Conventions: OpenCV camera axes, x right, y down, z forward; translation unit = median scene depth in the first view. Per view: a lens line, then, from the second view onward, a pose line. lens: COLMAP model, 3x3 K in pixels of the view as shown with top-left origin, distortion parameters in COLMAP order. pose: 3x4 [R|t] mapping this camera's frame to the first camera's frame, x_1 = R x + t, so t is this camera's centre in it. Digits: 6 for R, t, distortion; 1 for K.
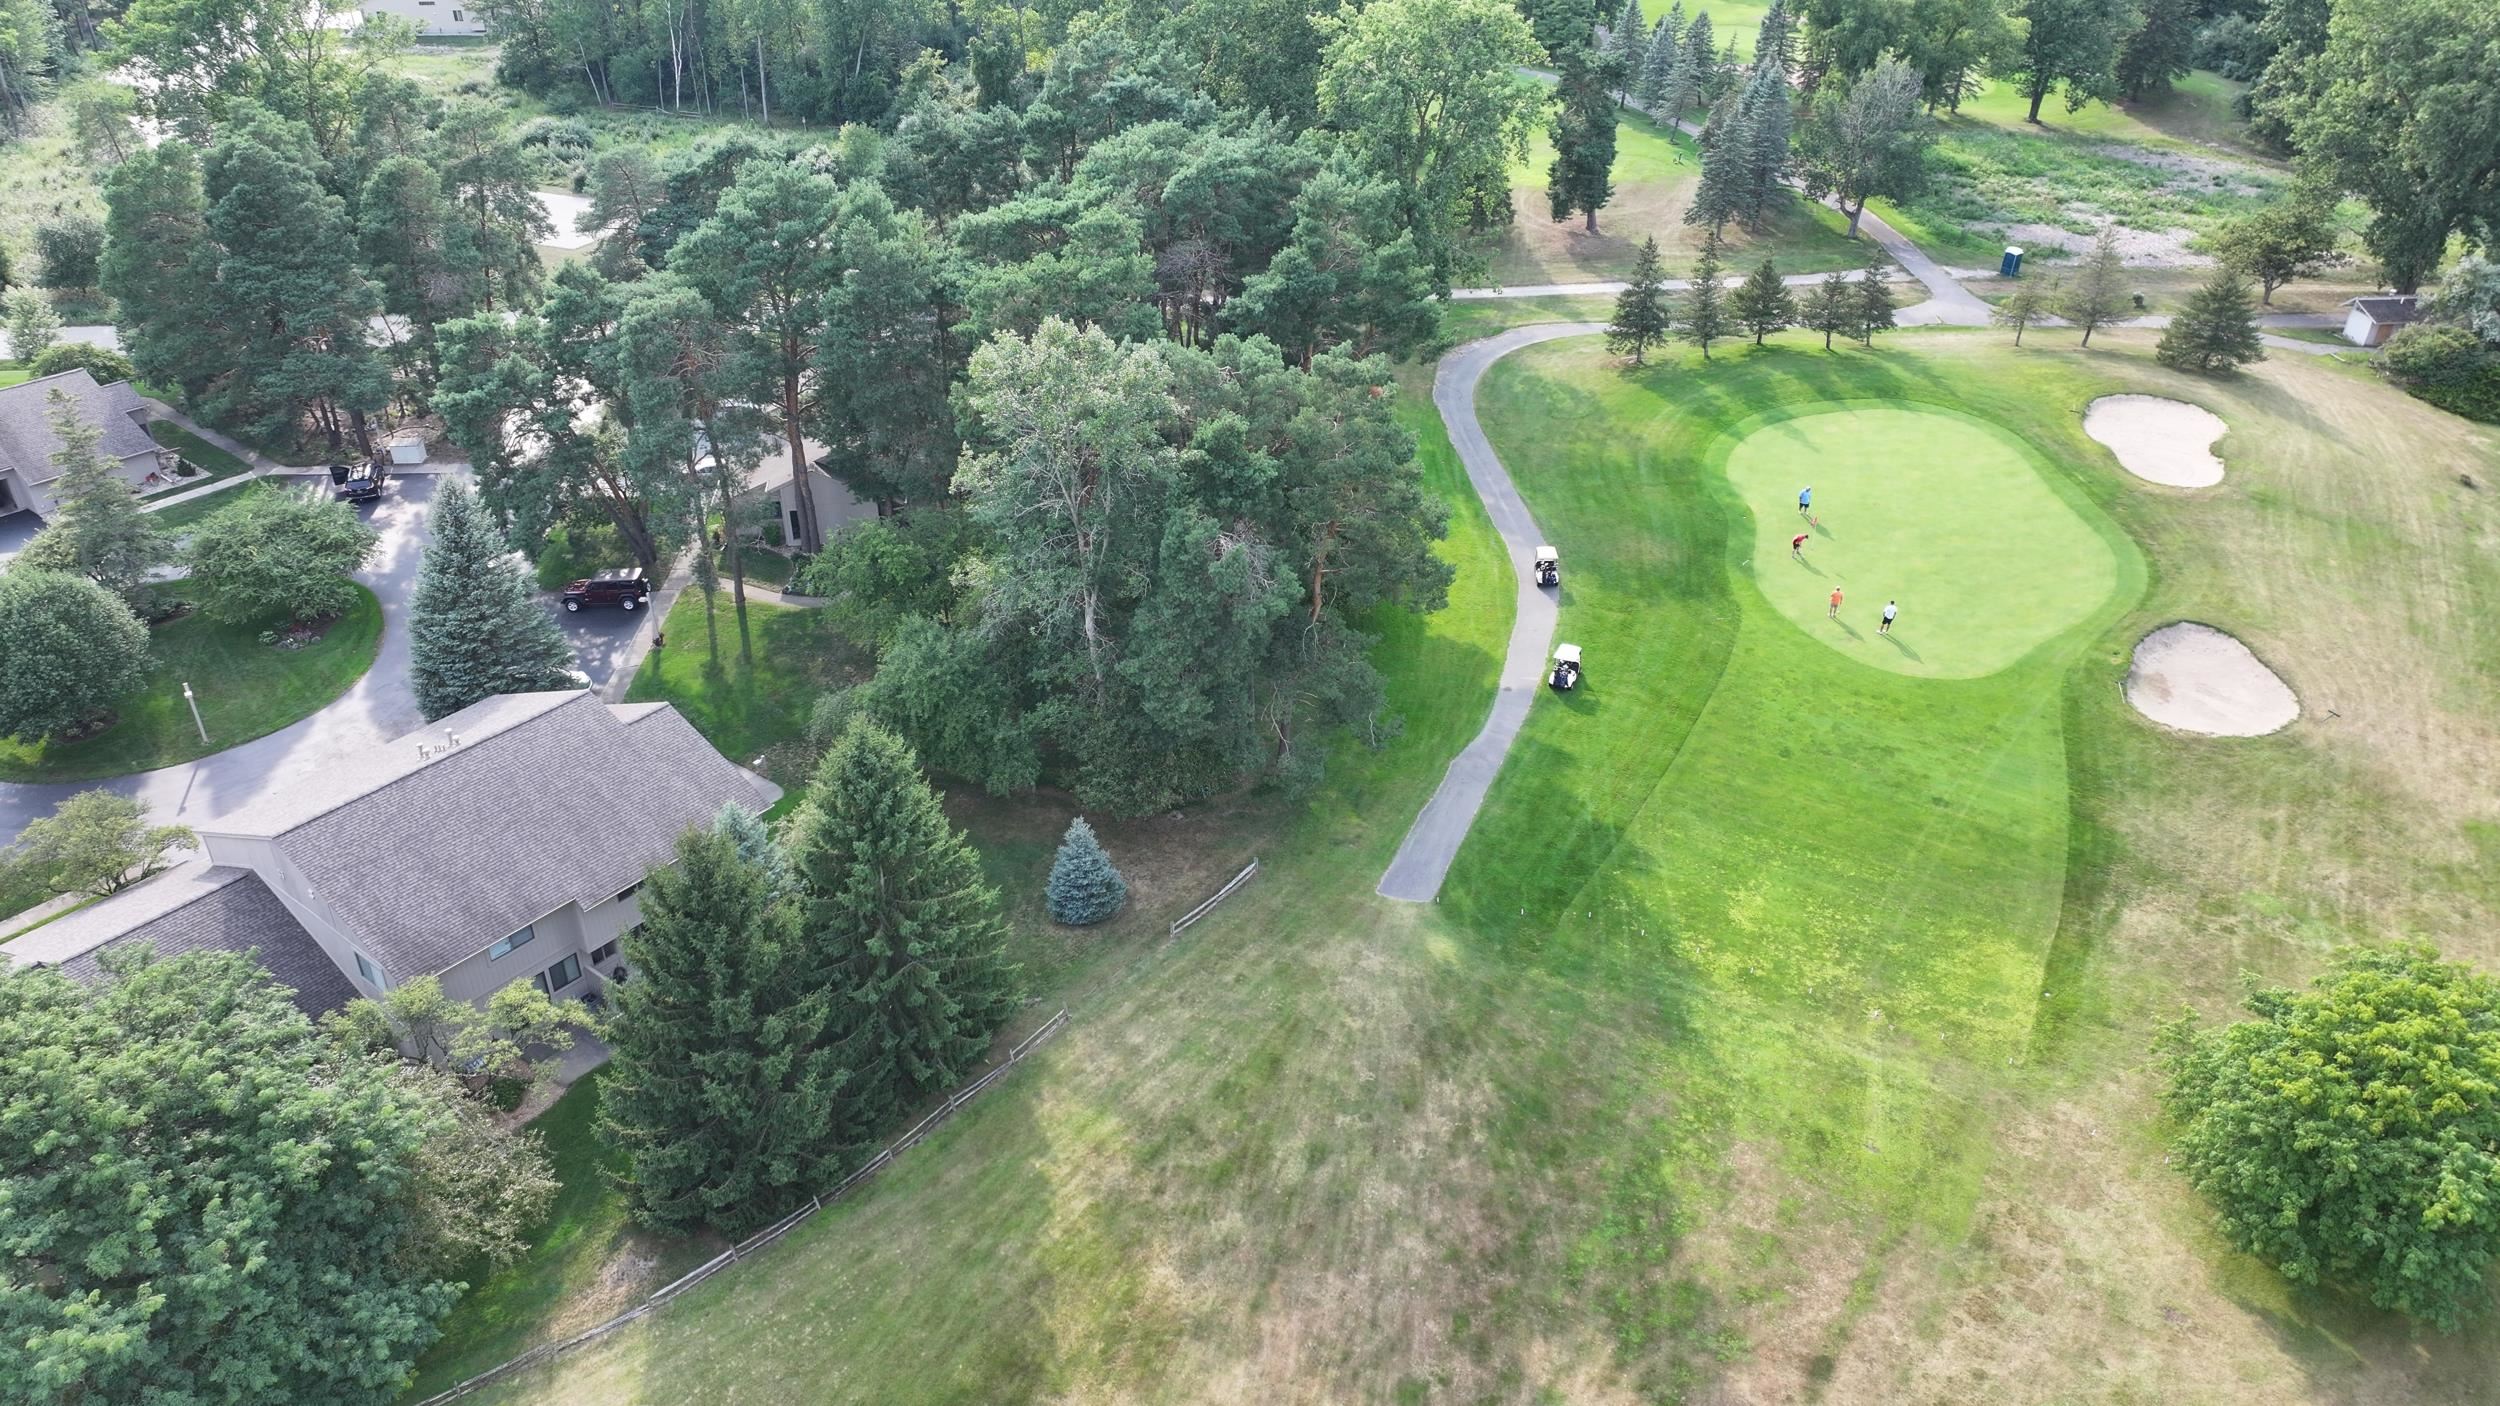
lens RADIAL K [[1716.9, 0, 1243.9], [0, 1716.9, 704.8], [0, 0, 1]] dist [-0.010273, 0.018833]
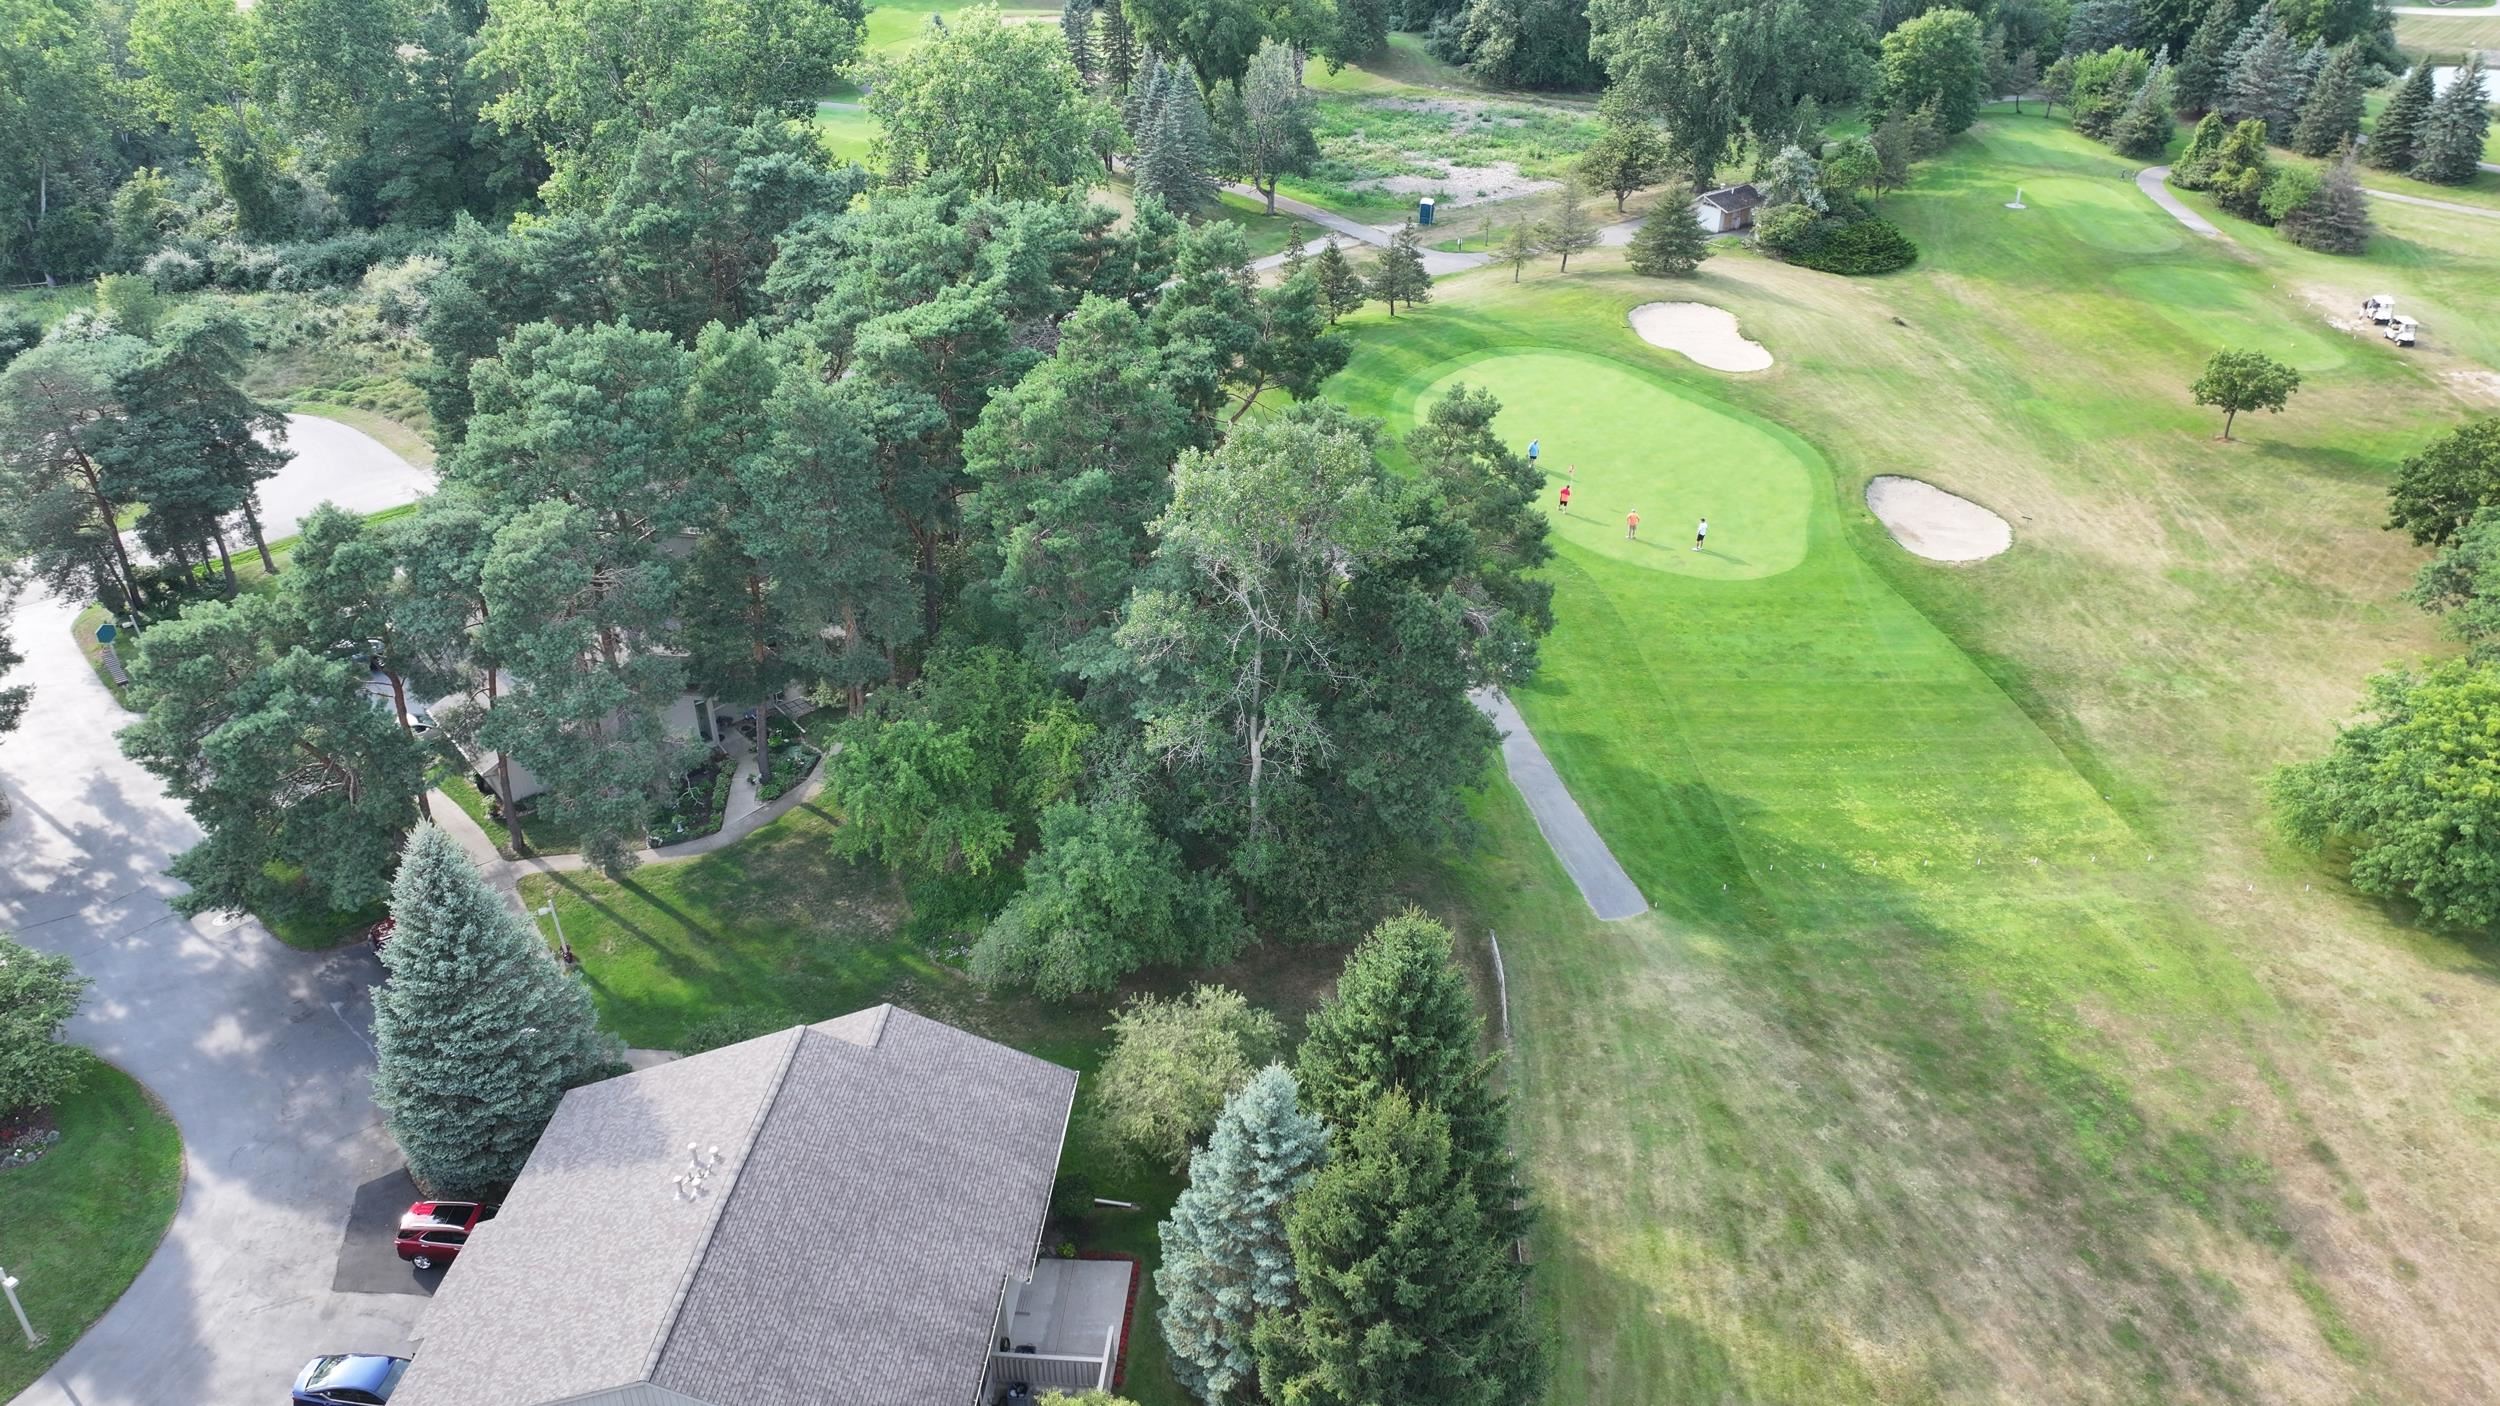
lens RADIAL K [[1716.9, 0, 1250.5], [0, 1716.9, 704.8], [0, 0, 1]] dist [-0.010273, 0.018833]
pose [[0.836556, -0.290525, 0.464510, -0.415371], [0.292719, 0.953684, 0.069304, -0.109557], [-0.463130, 0.077994, 0.882852, 0.175289]]
